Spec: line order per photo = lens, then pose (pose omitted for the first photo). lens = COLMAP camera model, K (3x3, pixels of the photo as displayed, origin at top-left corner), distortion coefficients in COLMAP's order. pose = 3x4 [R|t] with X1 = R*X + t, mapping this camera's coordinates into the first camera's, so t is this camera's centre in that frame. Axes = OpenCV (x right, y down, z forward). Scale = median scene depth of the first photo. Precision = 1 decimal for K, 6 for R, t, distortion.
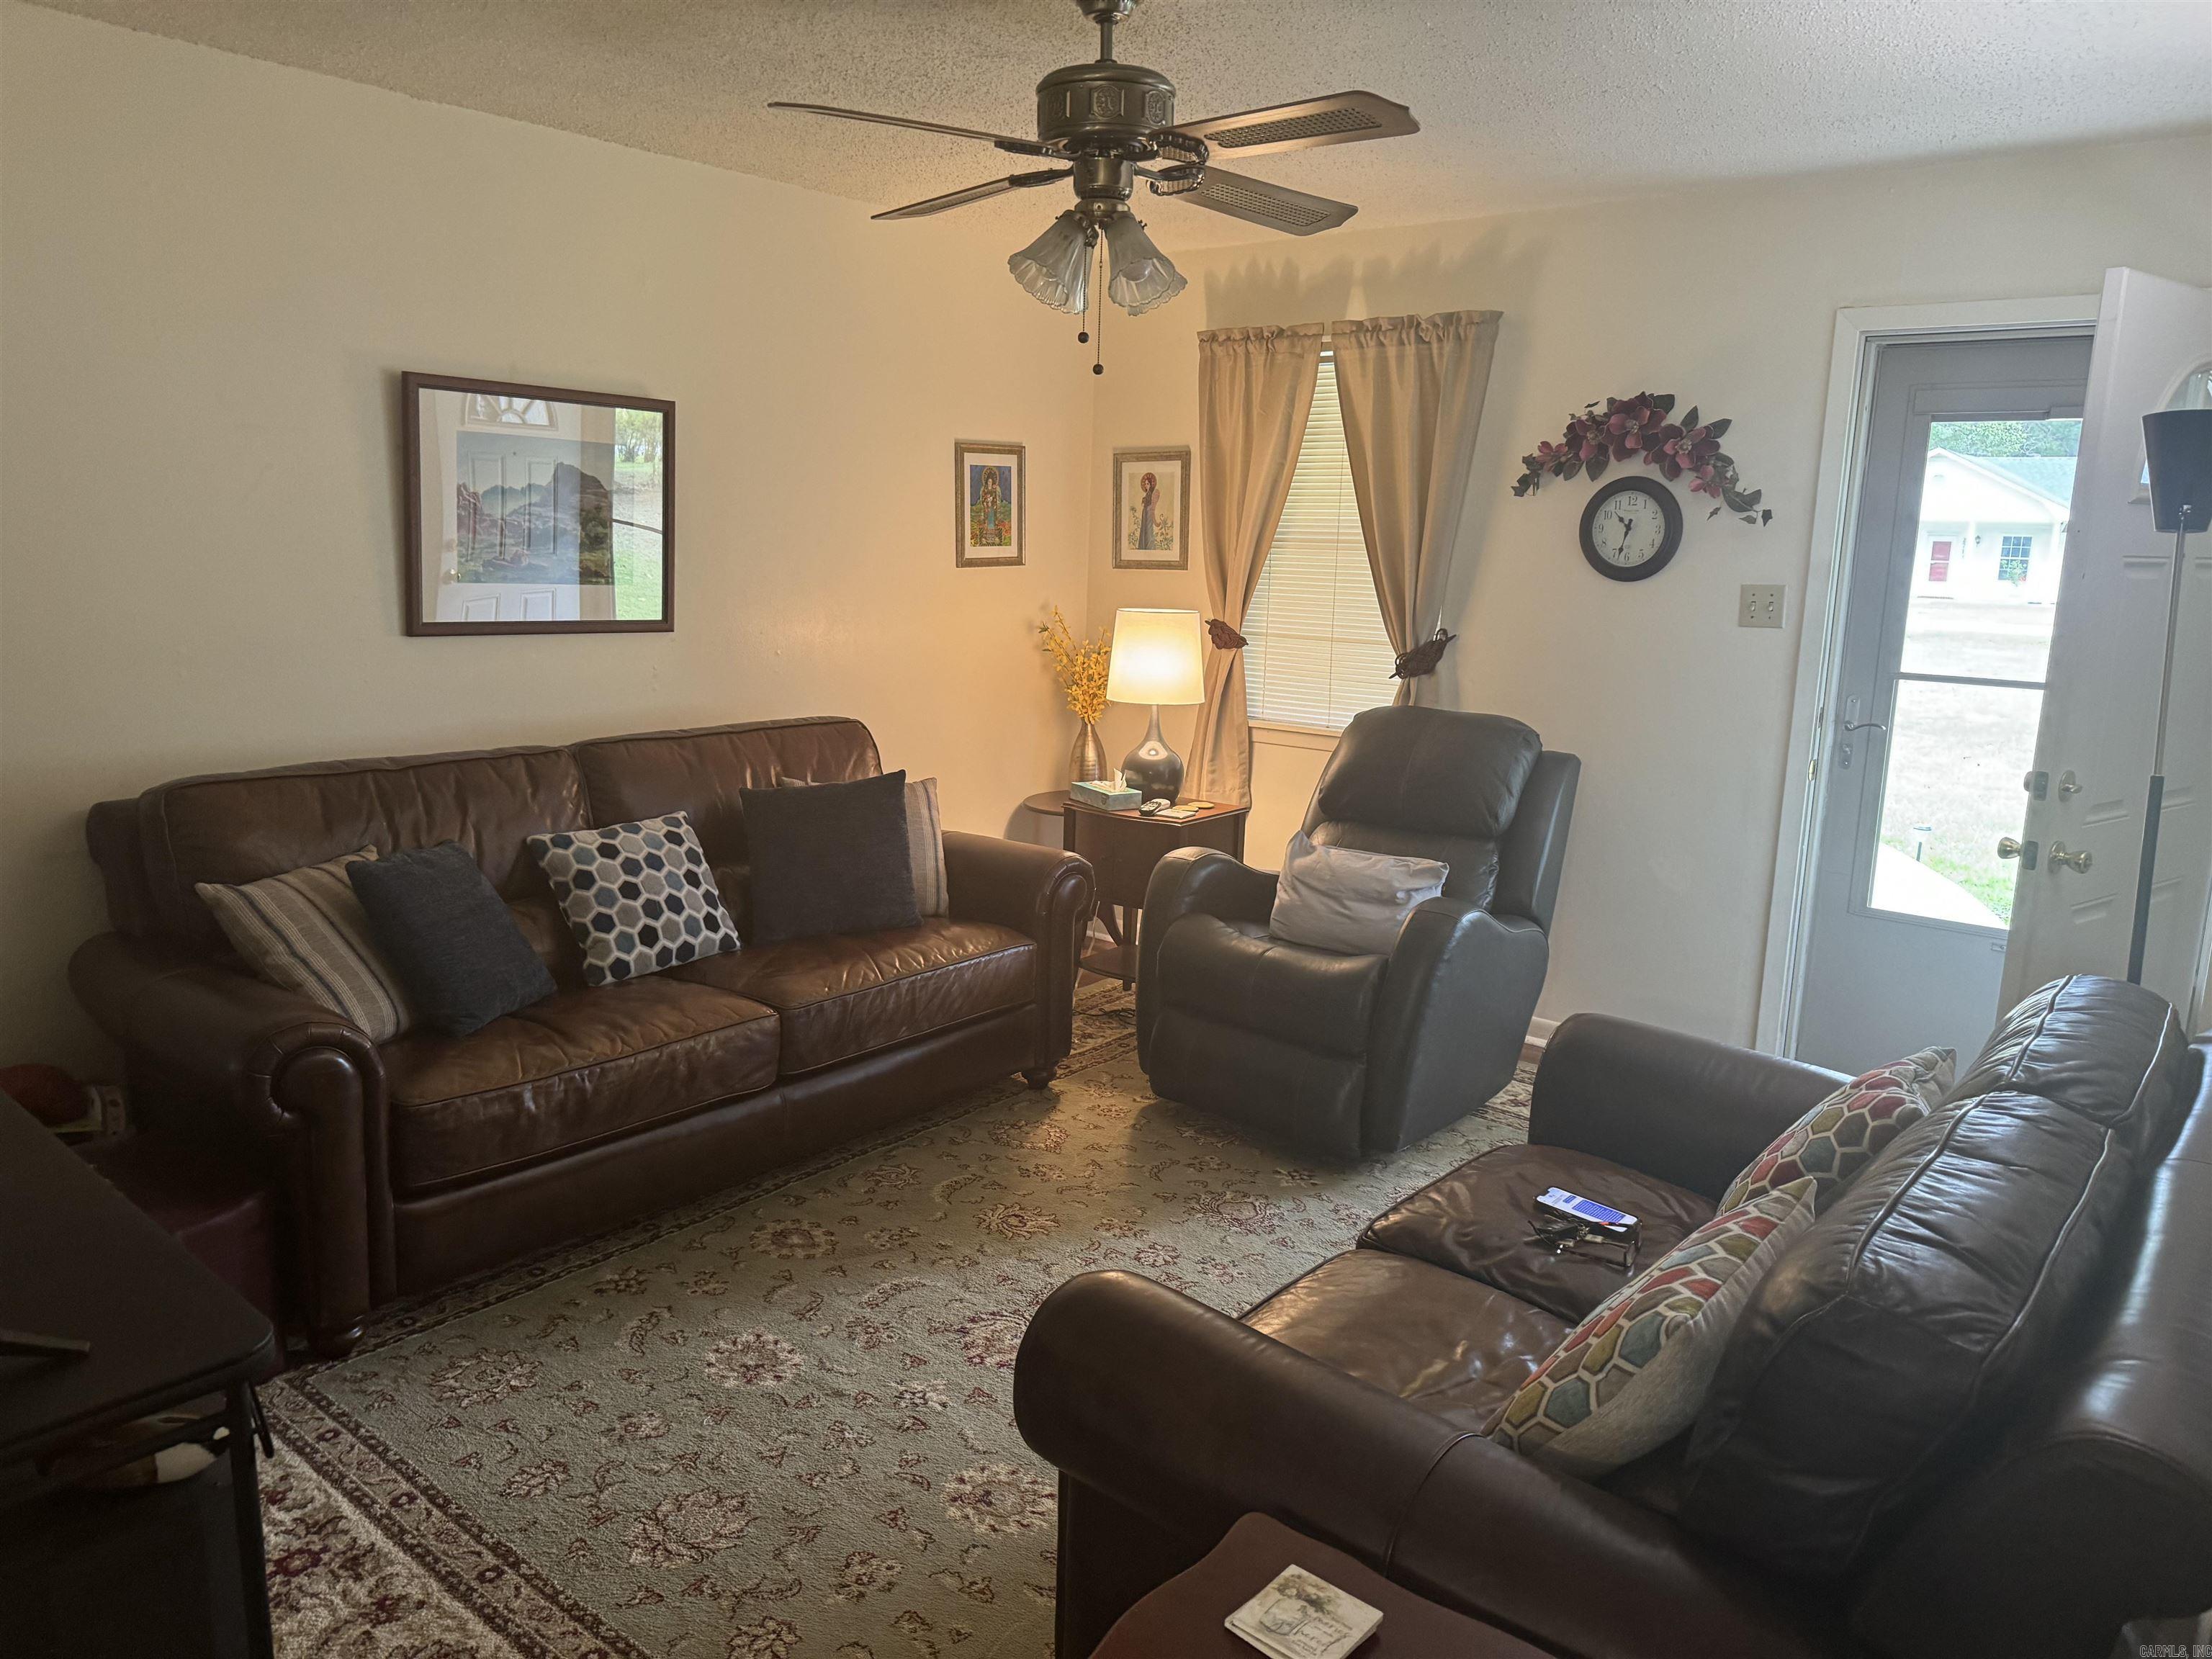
lens RADIAL K [[1569.7, 0, 1090.1], [0, 1569.7, 828.7], [0, 0, 1]] dist [0.071681, -0.107537]
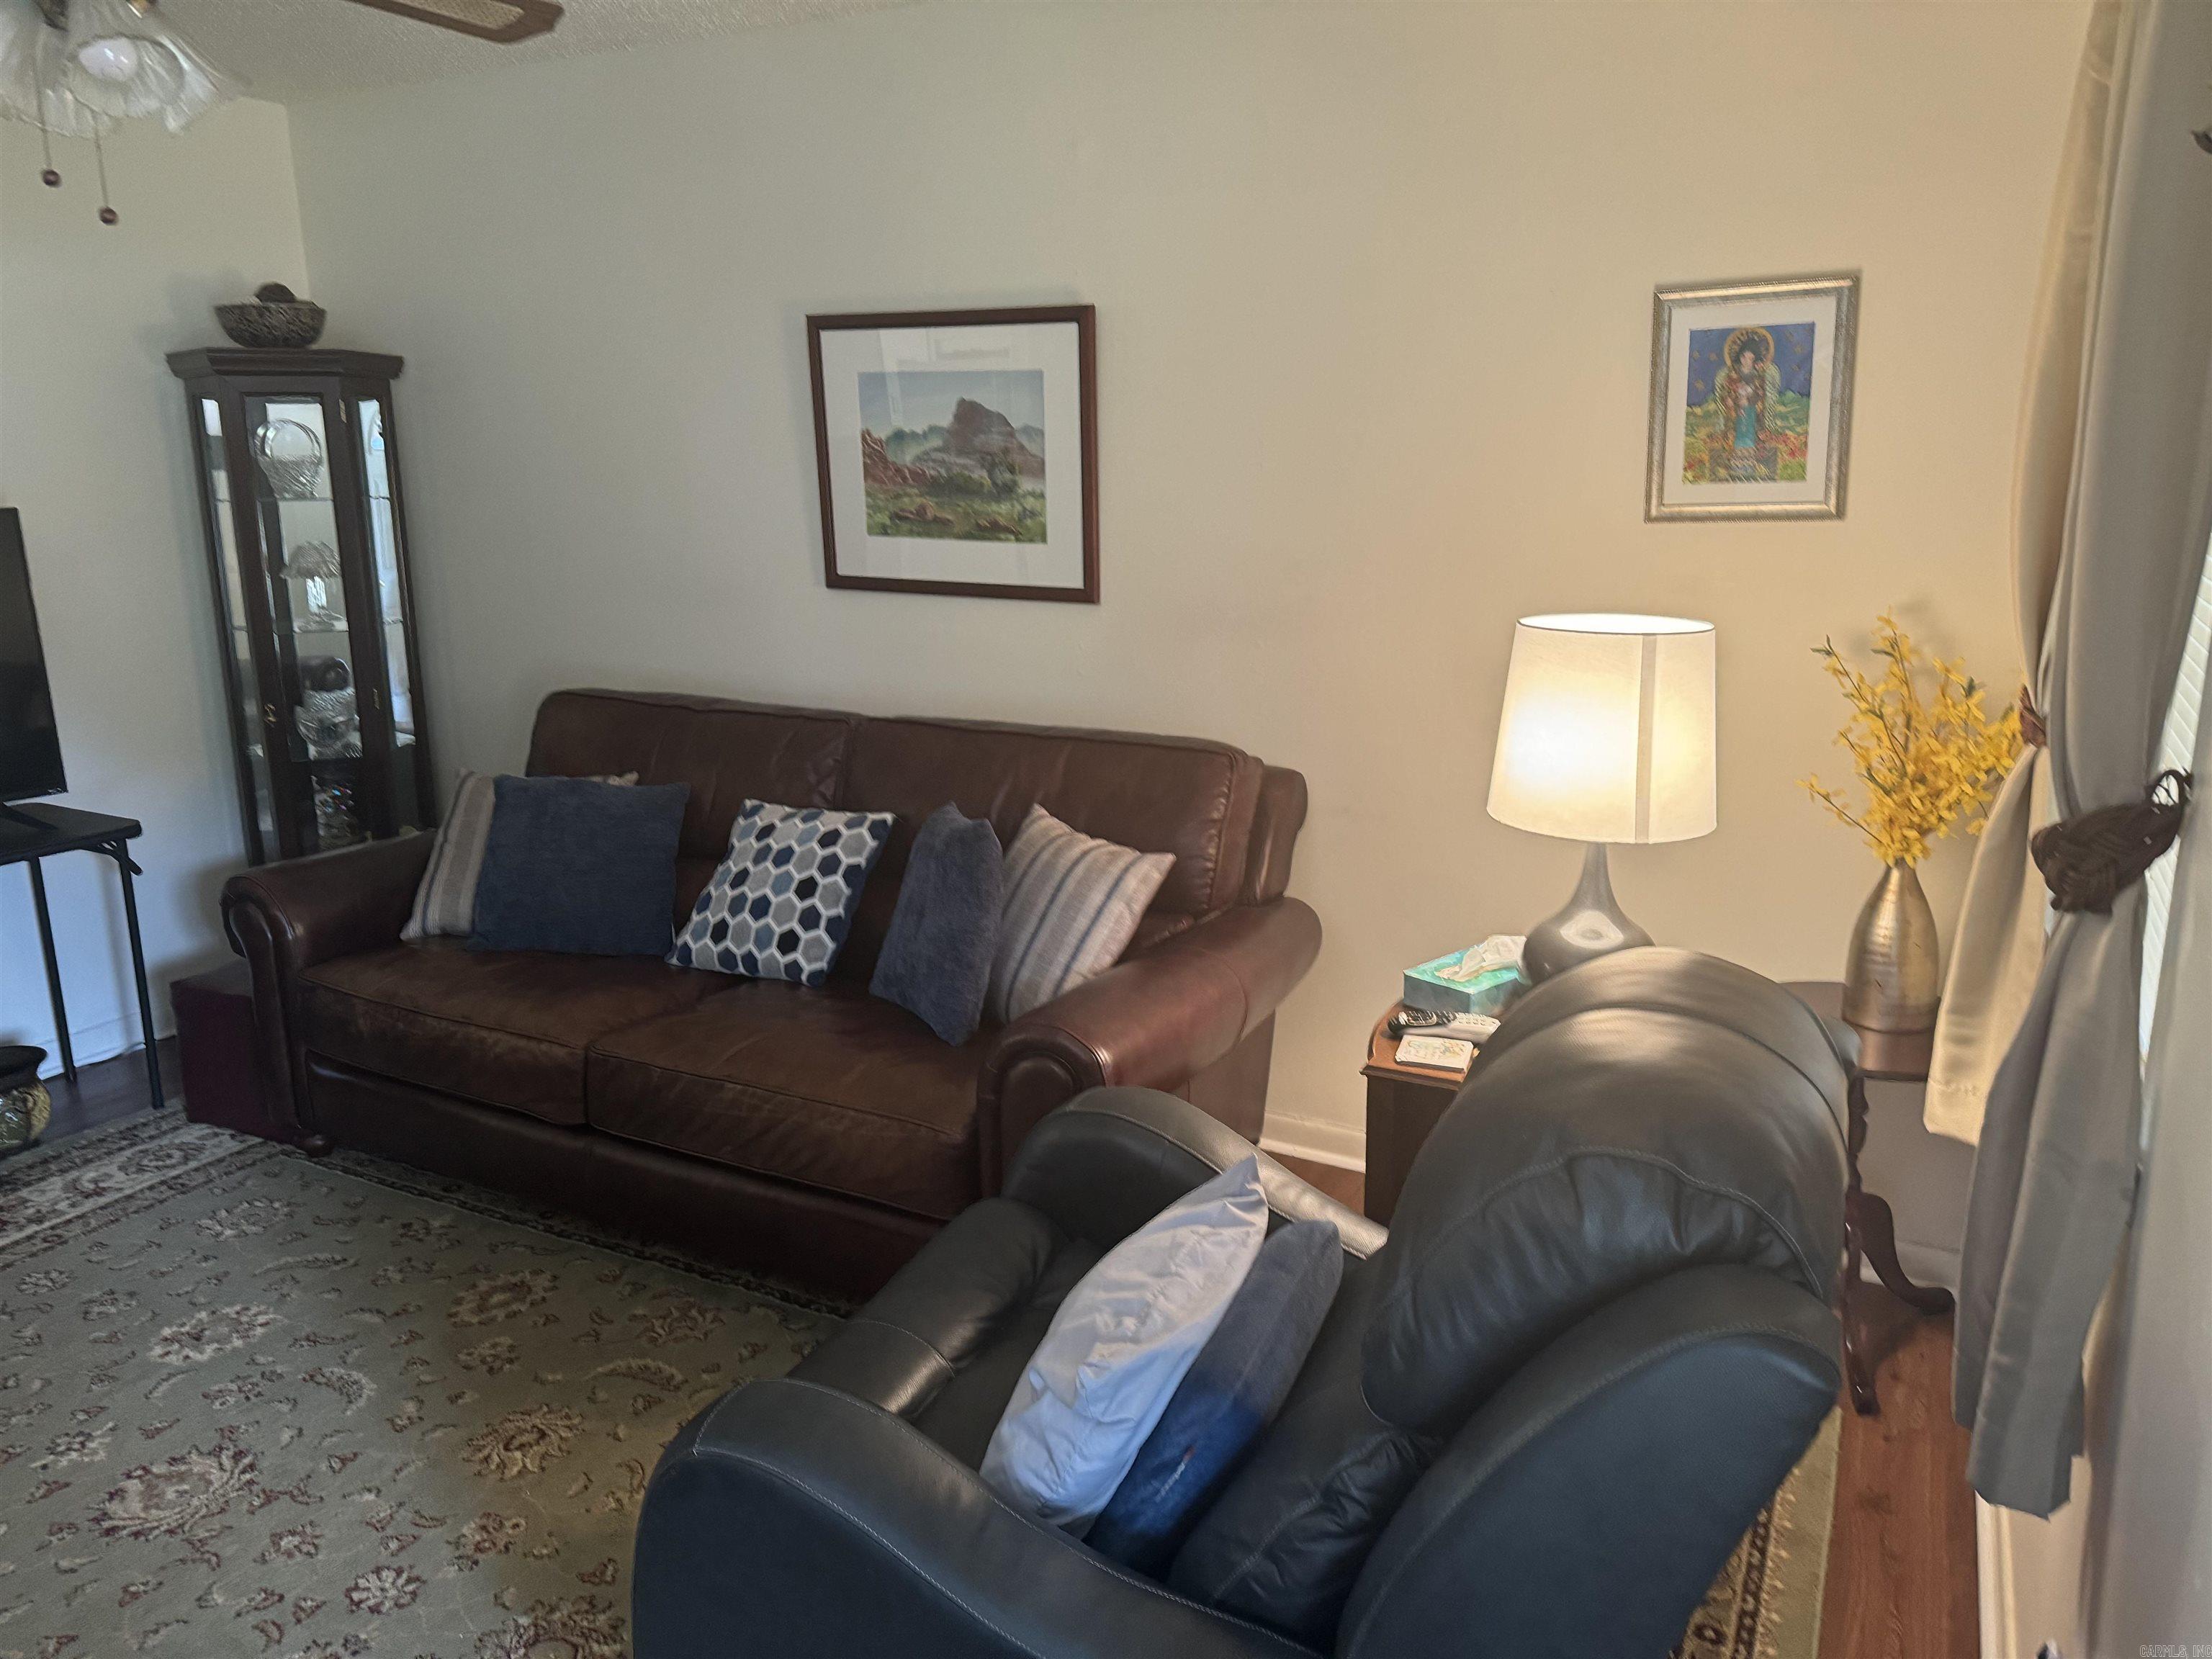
lens RADIAL K [[1561.5, 0, 1087.8], [0, 1561.5, 818.9], [0, 0, 1]] dist [0.136202, -0.183011]
pose [[0.193684, 0.191235, -0.962245, 0.568537], [-0.169822, 0.972547, 0.159100, -0.160265], [0.966254, 0.132596, 0.220843, 0.928665]]
